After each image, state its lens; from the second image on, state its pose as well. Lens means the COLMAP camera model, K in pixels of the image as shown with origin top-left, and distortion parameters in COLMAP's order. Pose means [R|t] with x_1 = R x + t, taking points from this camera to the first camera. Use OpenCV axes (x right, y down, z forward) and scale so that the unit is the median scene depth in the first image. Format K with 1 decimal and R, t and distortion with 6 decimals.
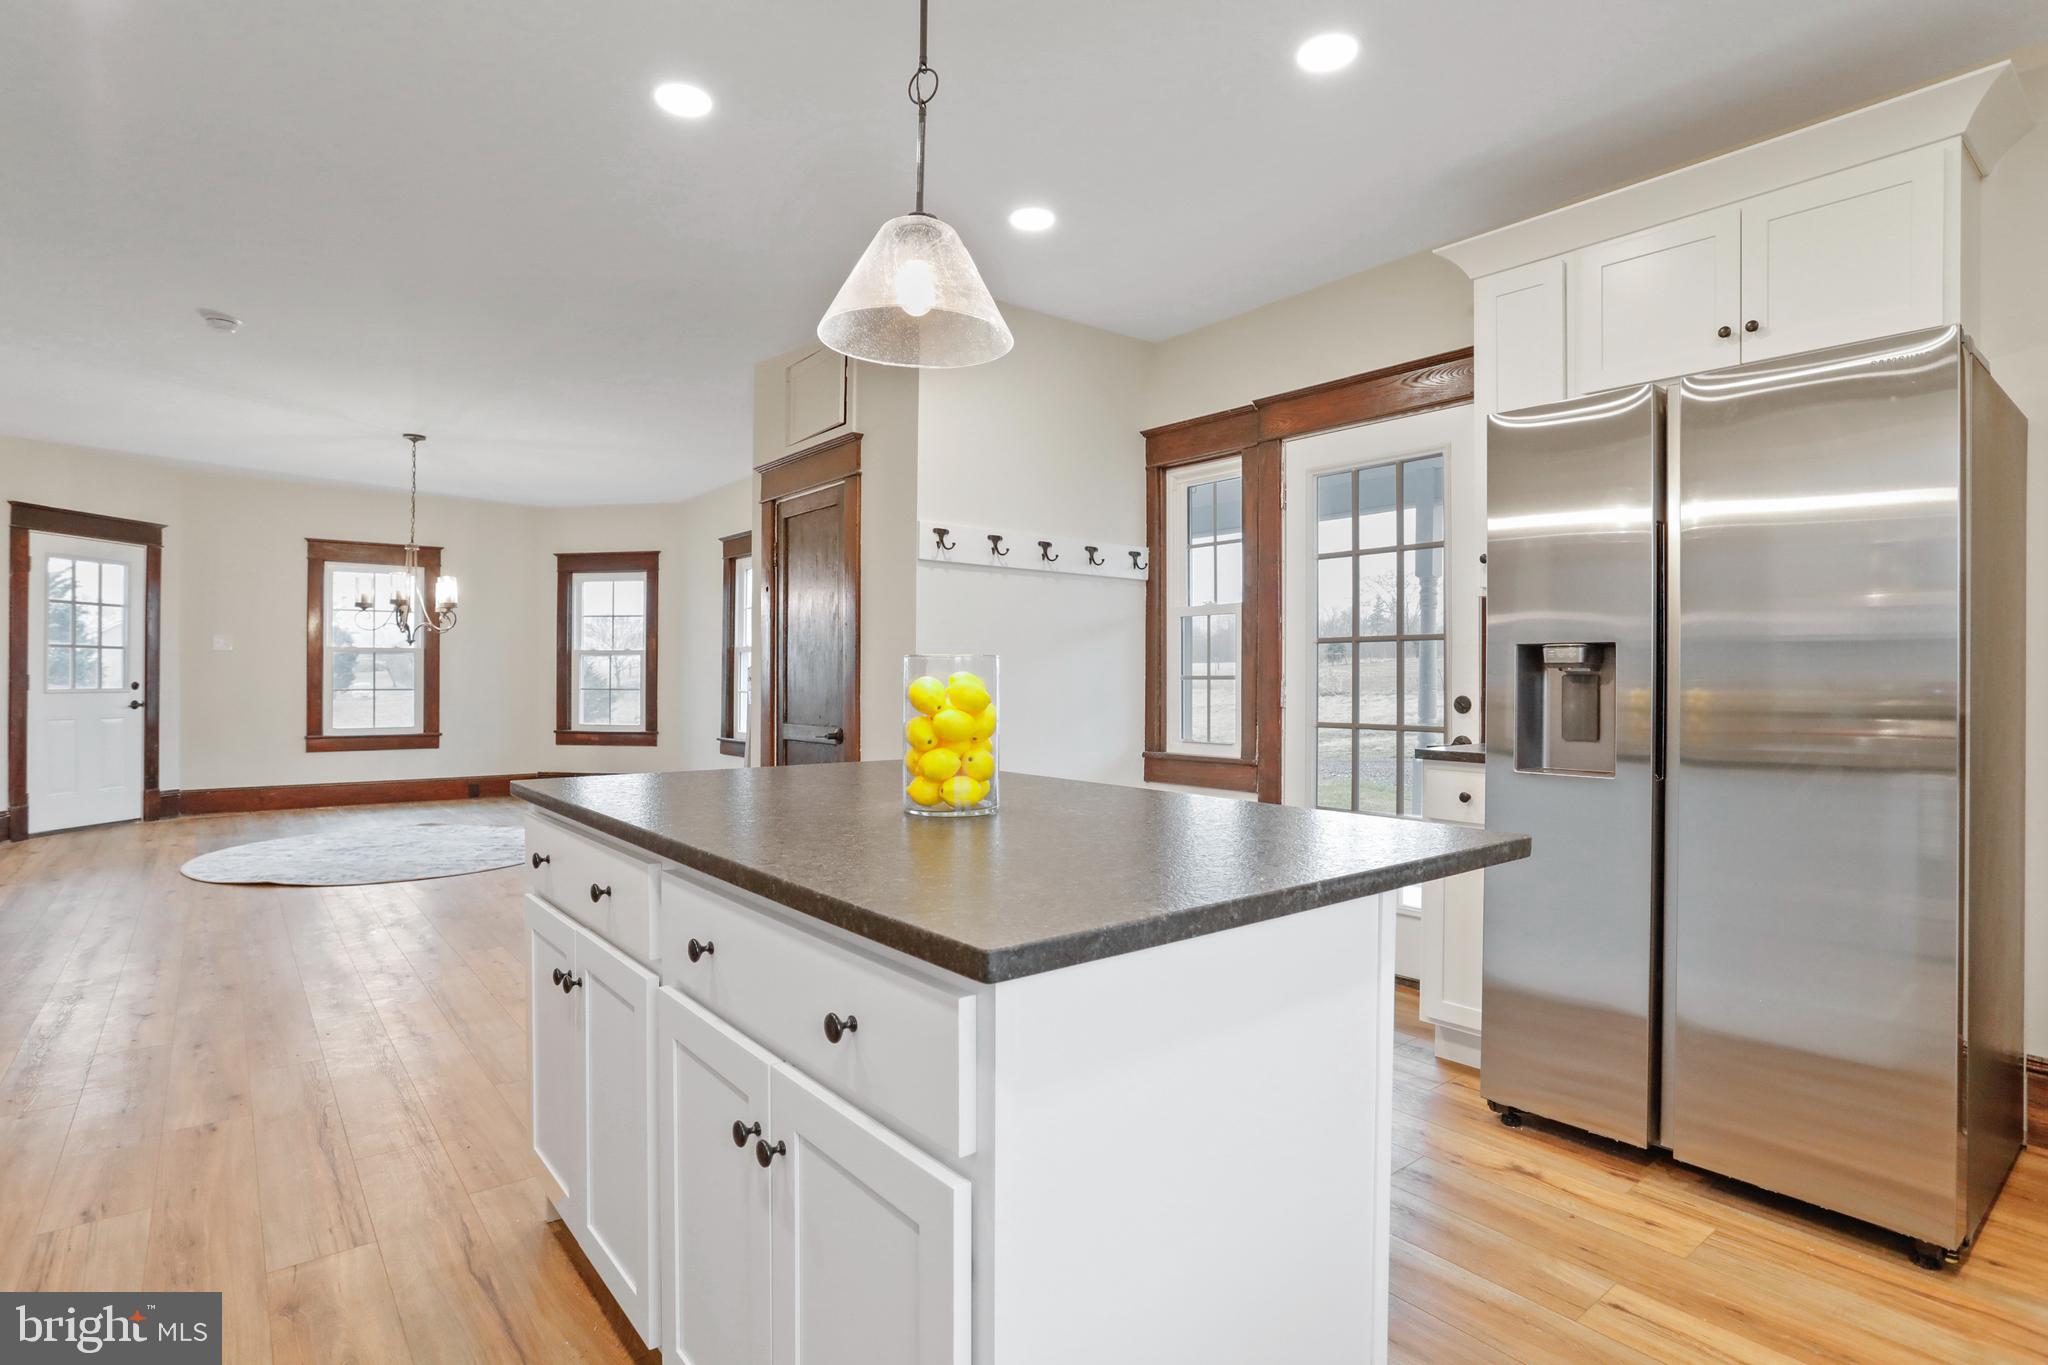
lens RADIAL K [[1060.5, 0, 1023.8], [0, 1060.5, 674.3], [0, 0, 1]] dist [-0.029305, 0.006245]
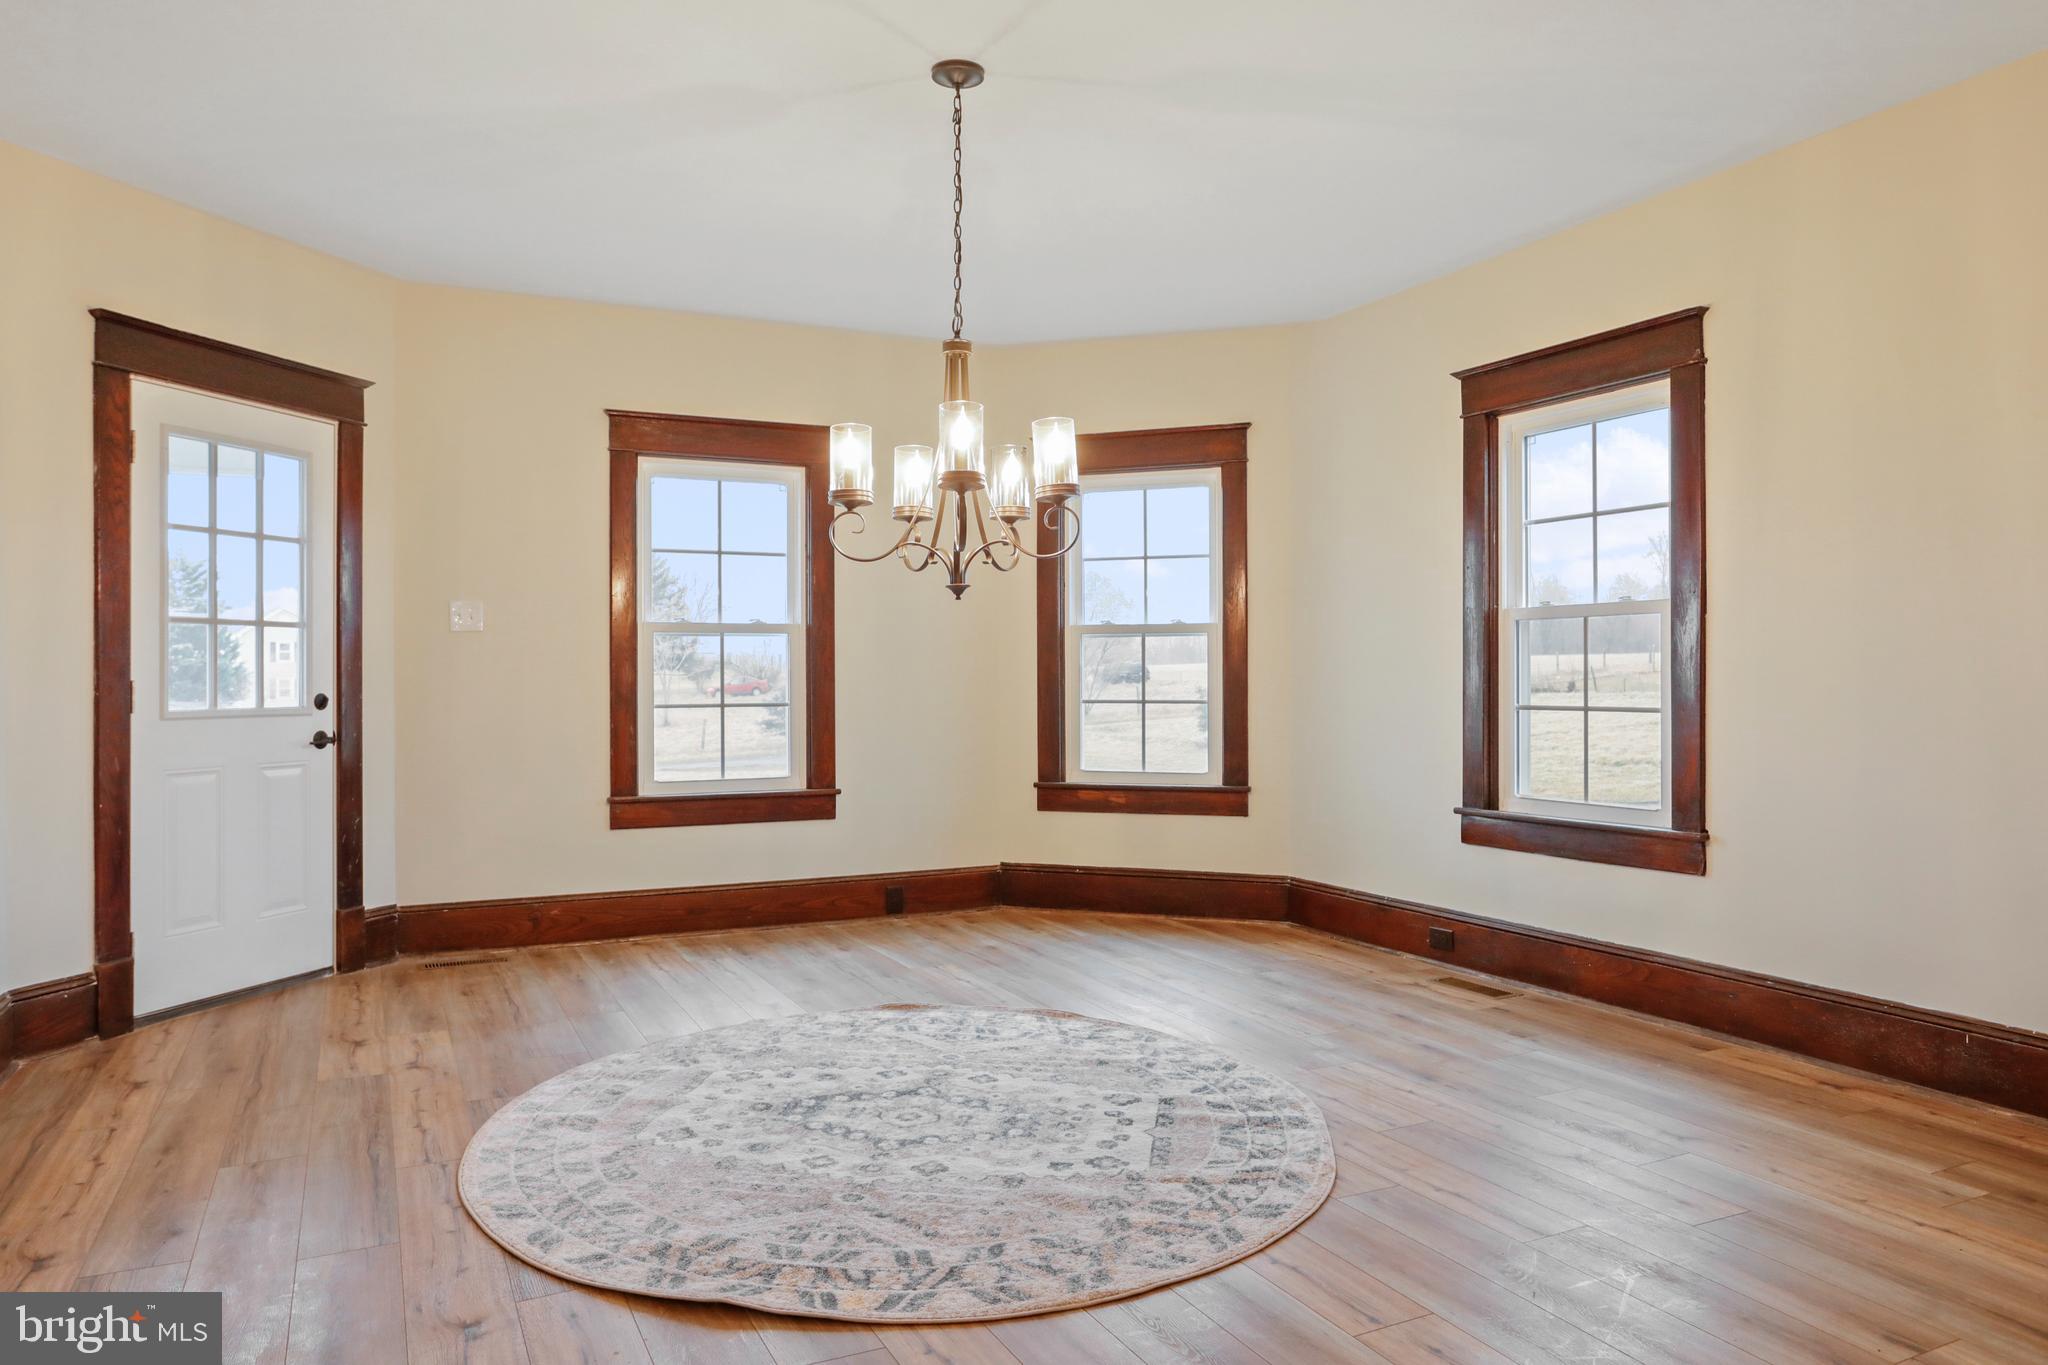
lens RADIAL K [[1380.9, 0, 1014.9], [0, 1380.9, 675.9], [0, 0, 1]] dist [-0.018690, 0.001765]
pose [[0.979703, -0.007871, -0.200300, -0.391665], [0.007861, 0.999969, -0.000842, 0.001783], [0.200300, -0.000750, 0.979734, 0.417495]]
